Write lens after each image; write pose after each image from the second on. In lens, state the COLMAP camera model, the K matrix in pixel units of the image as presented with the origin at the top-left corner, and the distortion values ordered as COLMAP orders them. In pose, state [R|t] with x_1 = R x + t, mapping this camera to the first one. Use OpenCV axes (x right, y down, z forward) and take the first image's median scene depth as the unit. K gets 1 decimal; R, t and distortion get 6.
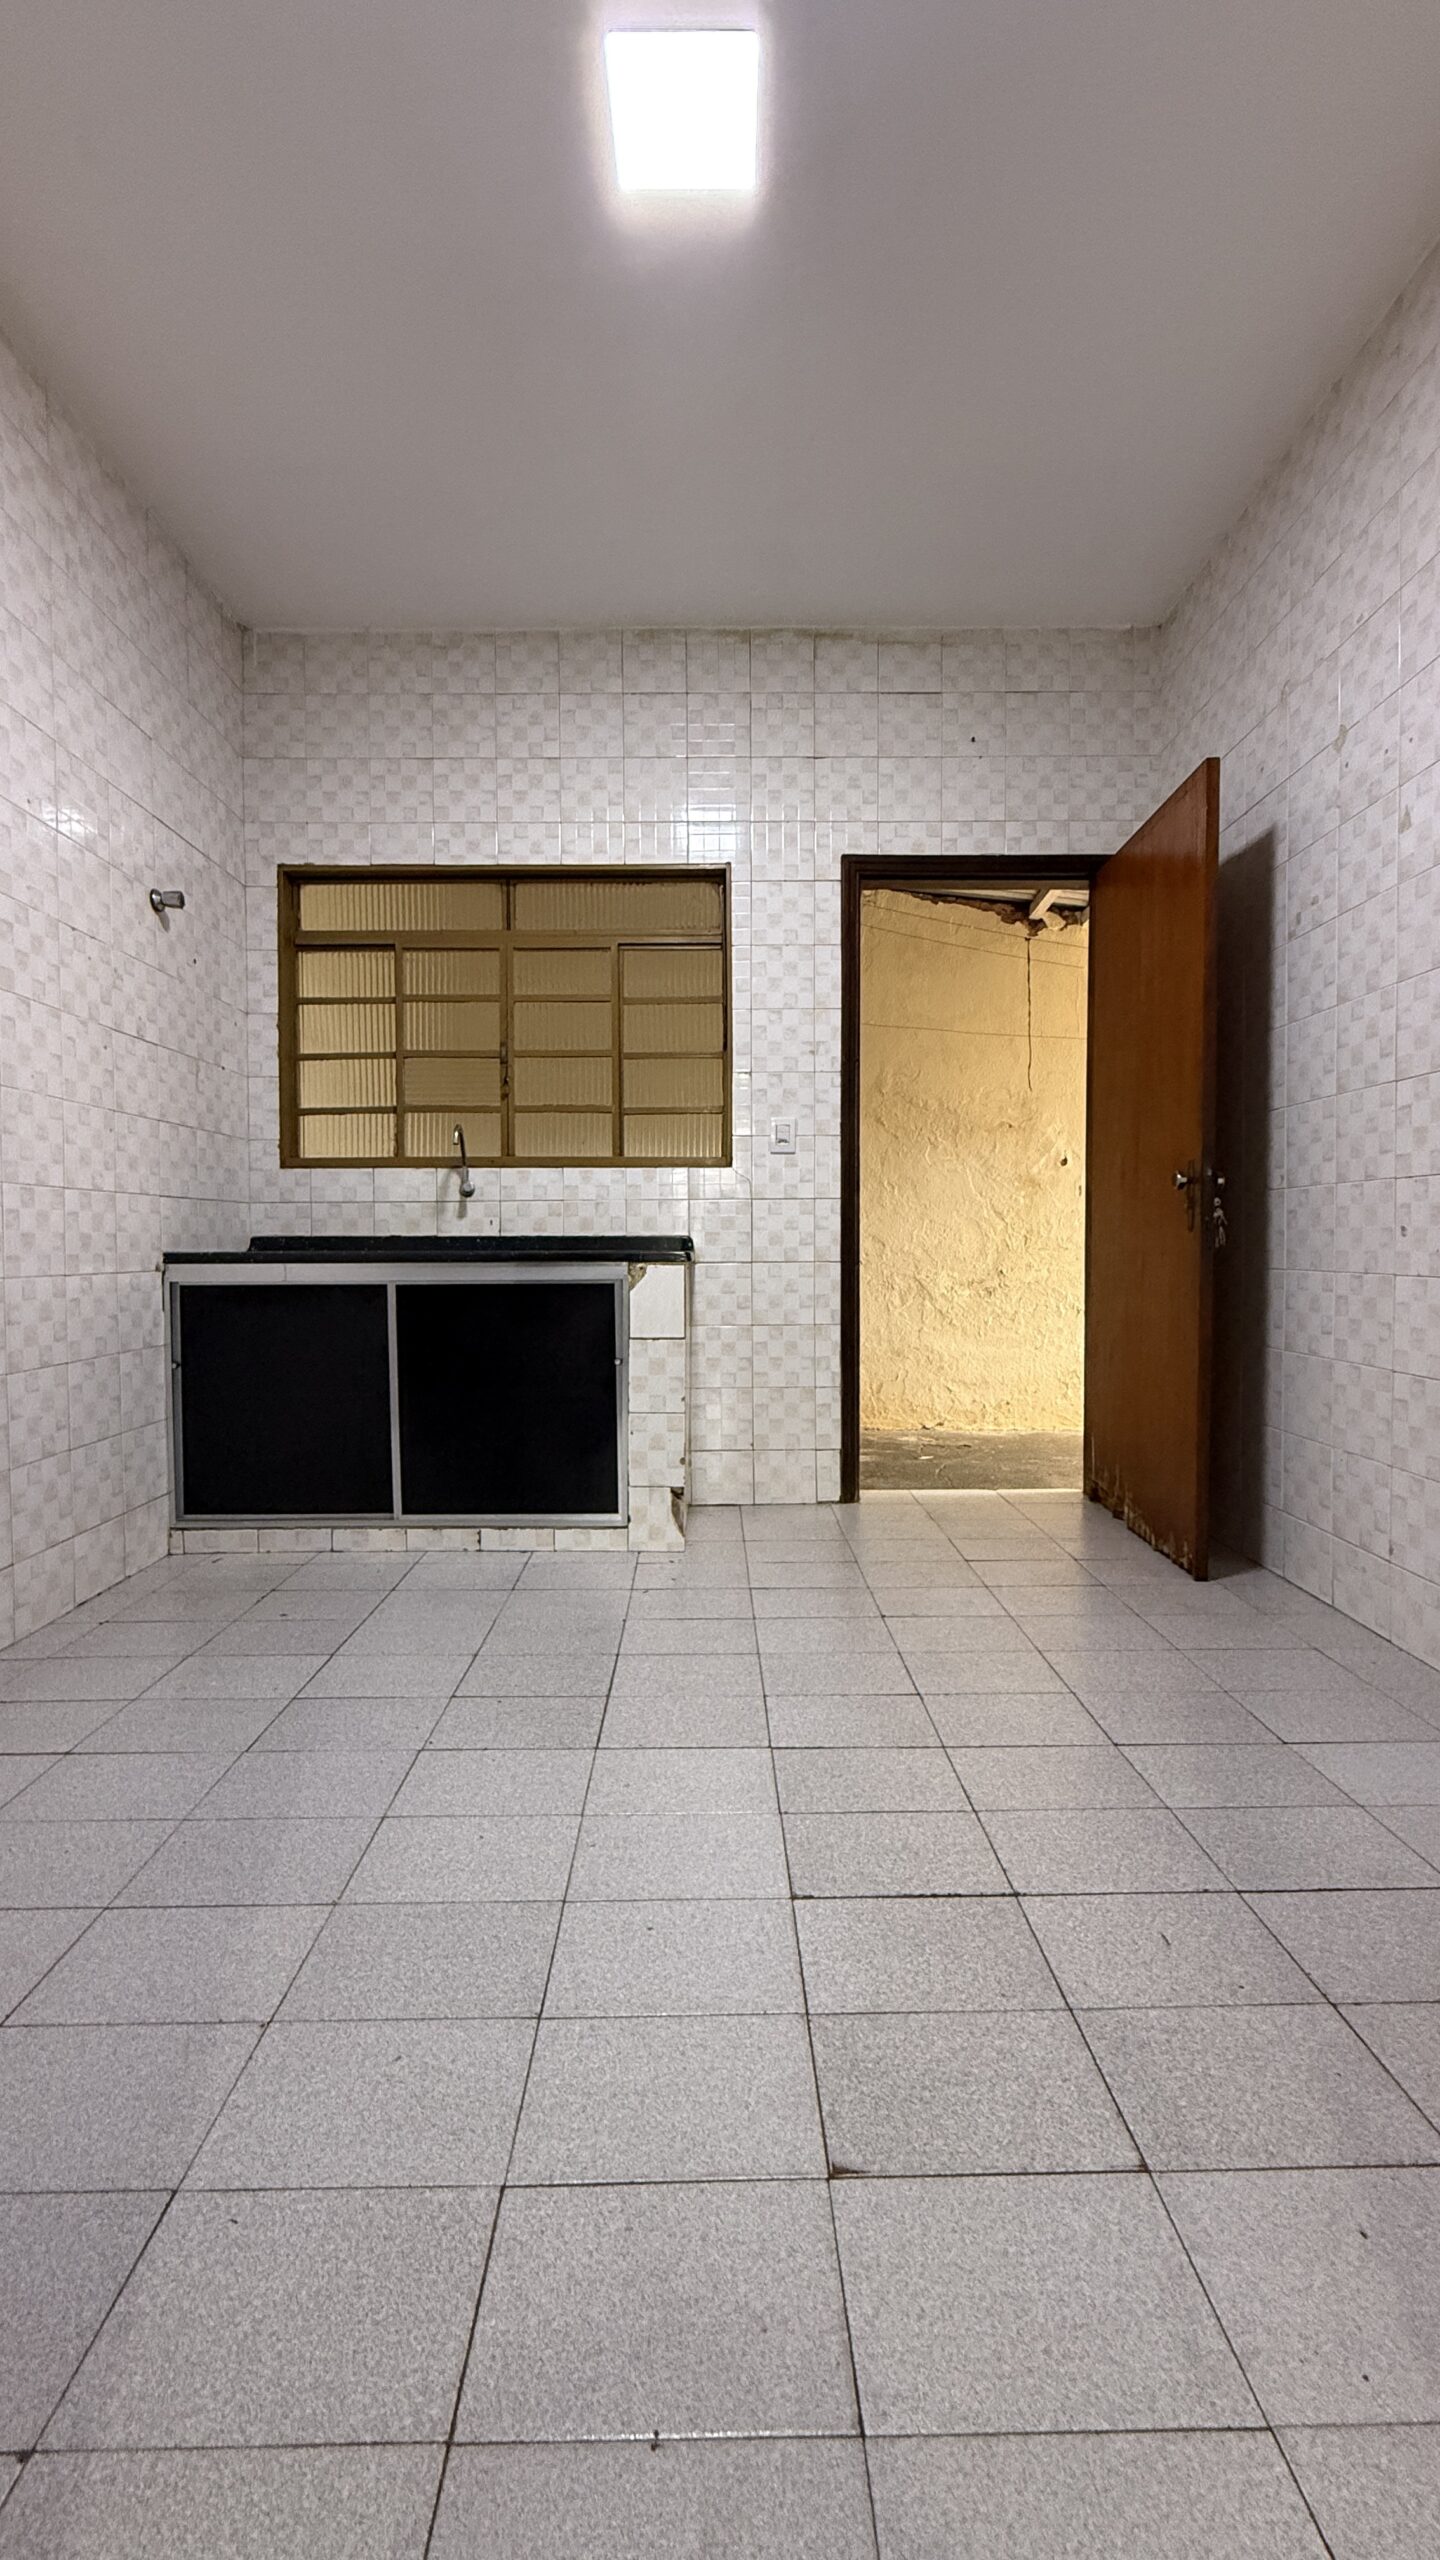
lens RADIAL K [[1015.4, 0, 719.8], [0, 1015.4, 1271.7], [0, 0, 1]] dist [0.000014, 0.000214]
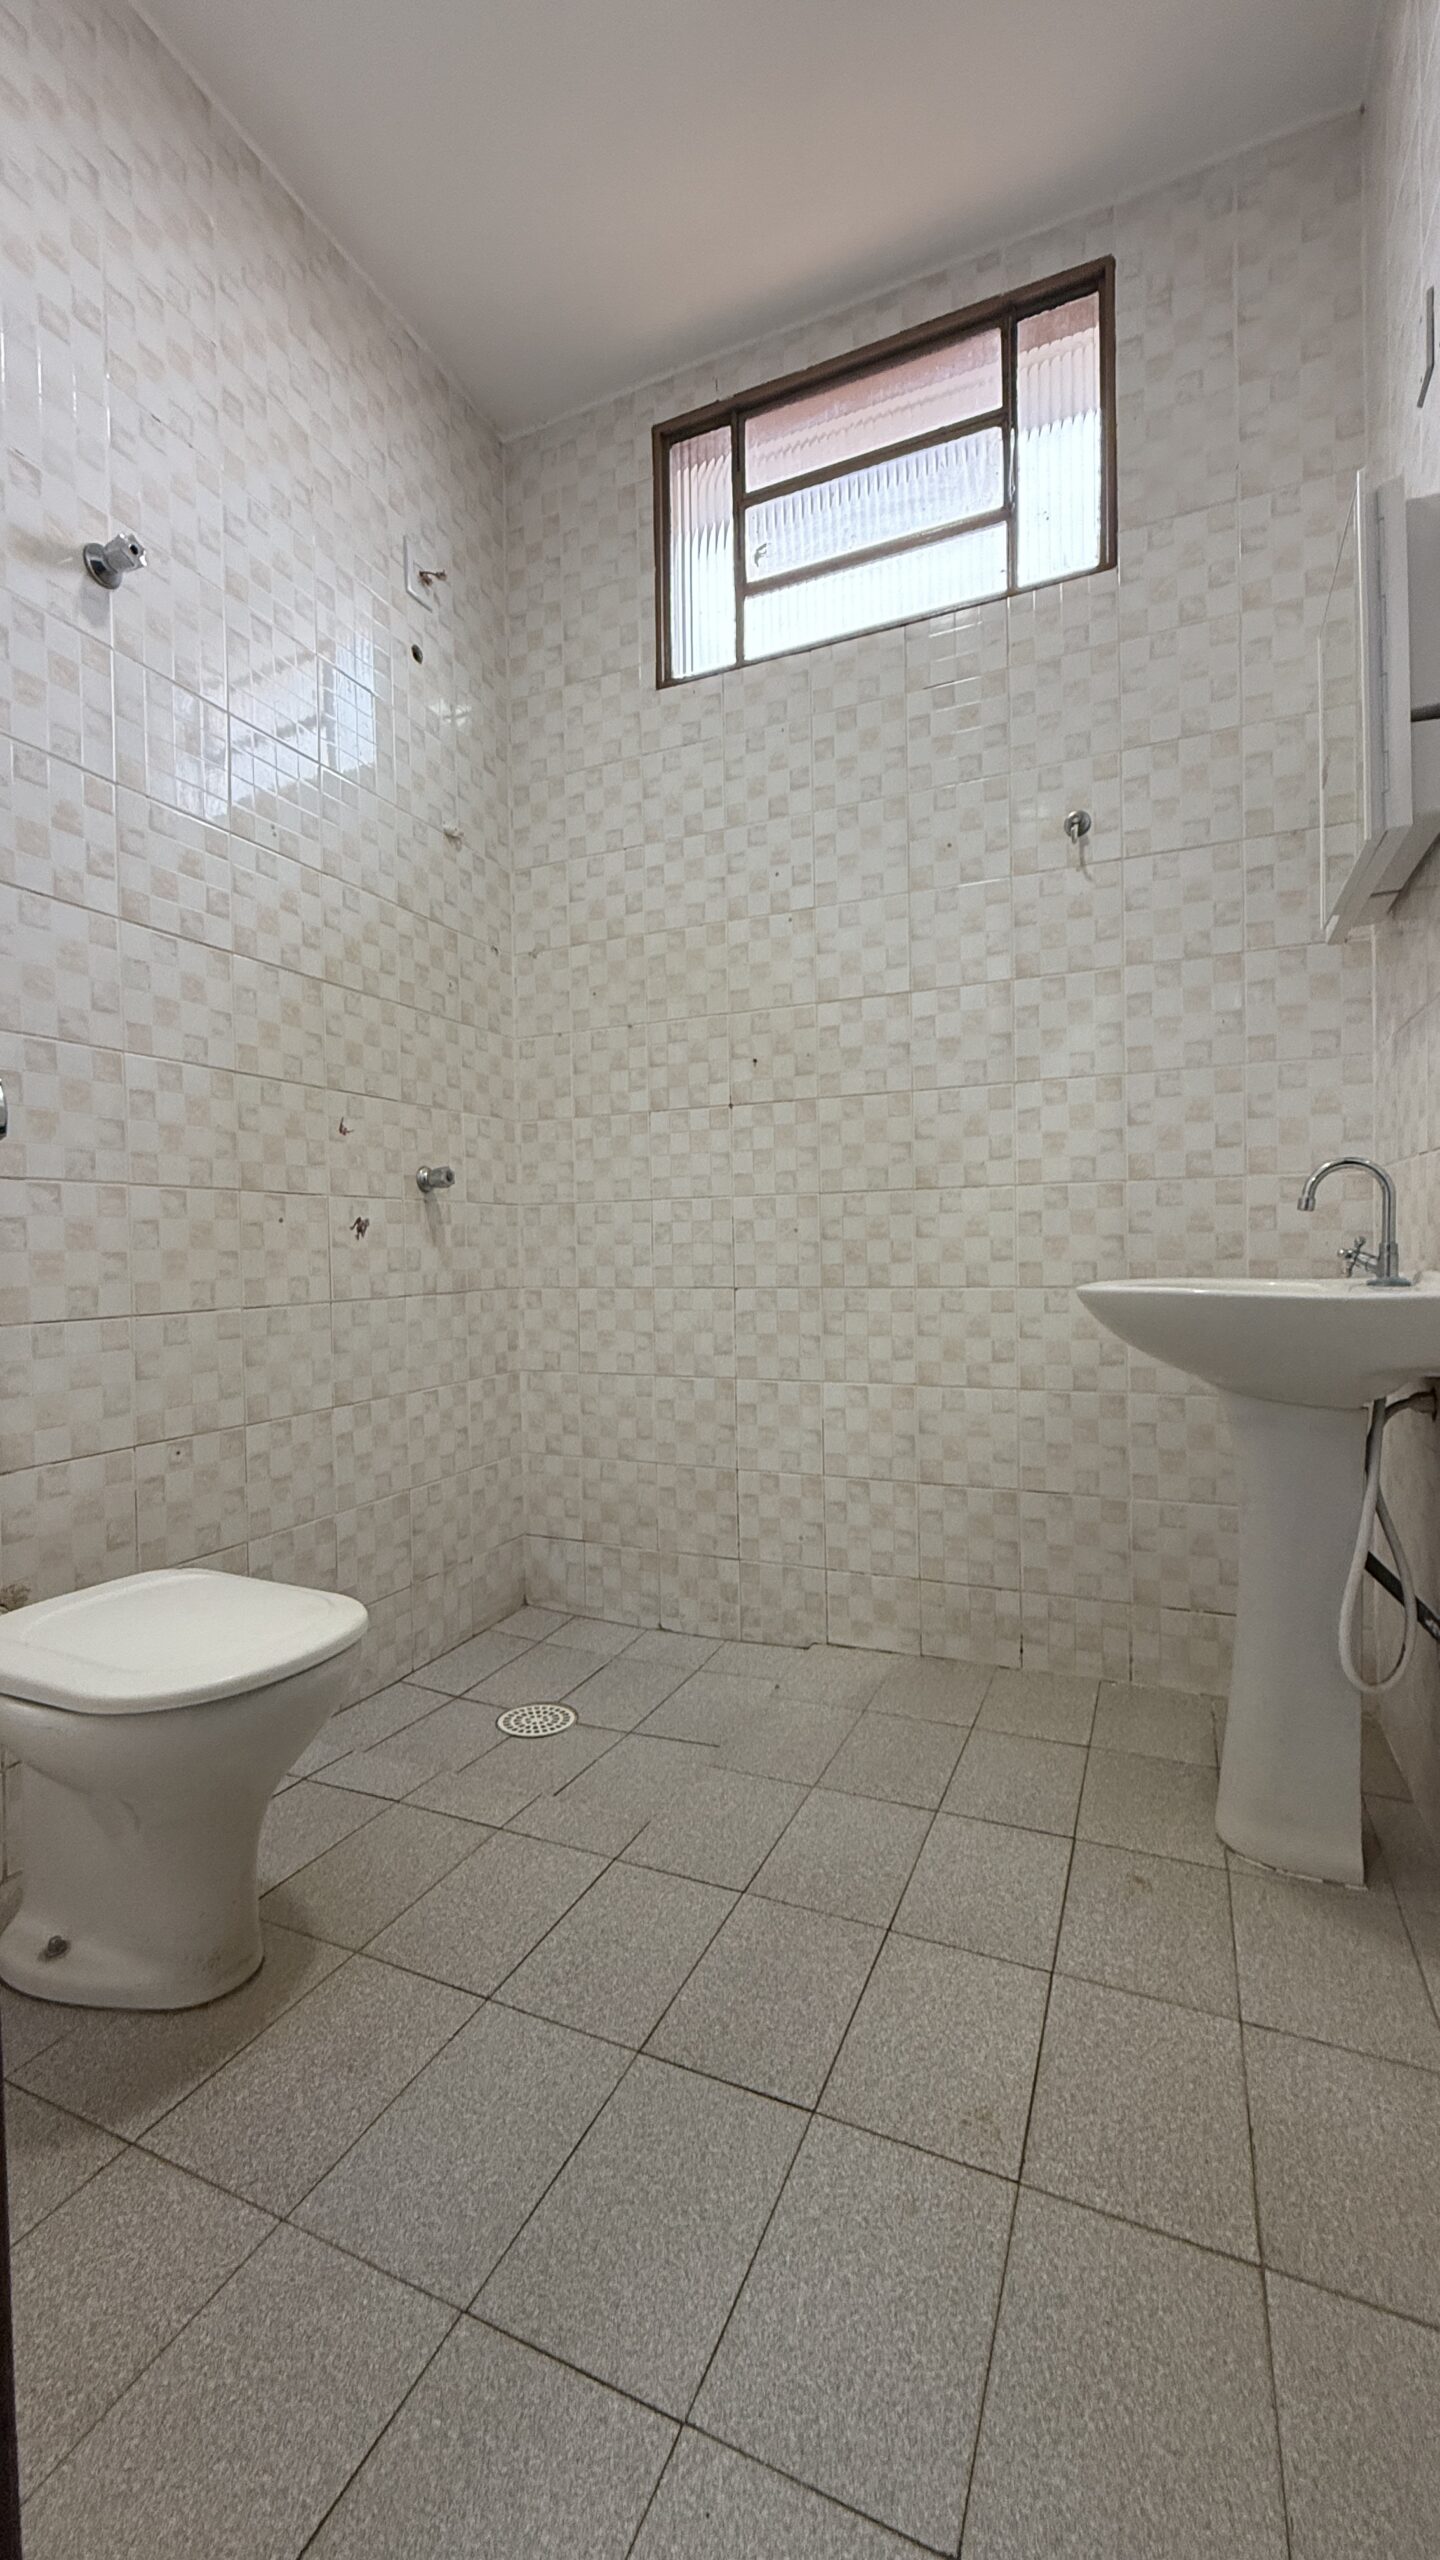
lens RADIAL K [[1015.4, 0, 719.8], [0, 1015.4, 1271.7], [0, 0, 1]] dist [0.000014, 0.000214]
pose [[0.907054, -0.000251, -0.421014, -0.008411], [-0.003424, 0.999962, -0.007973, -0.015799], [0.421000, 0.008674, 0.907019, 0.424084]]
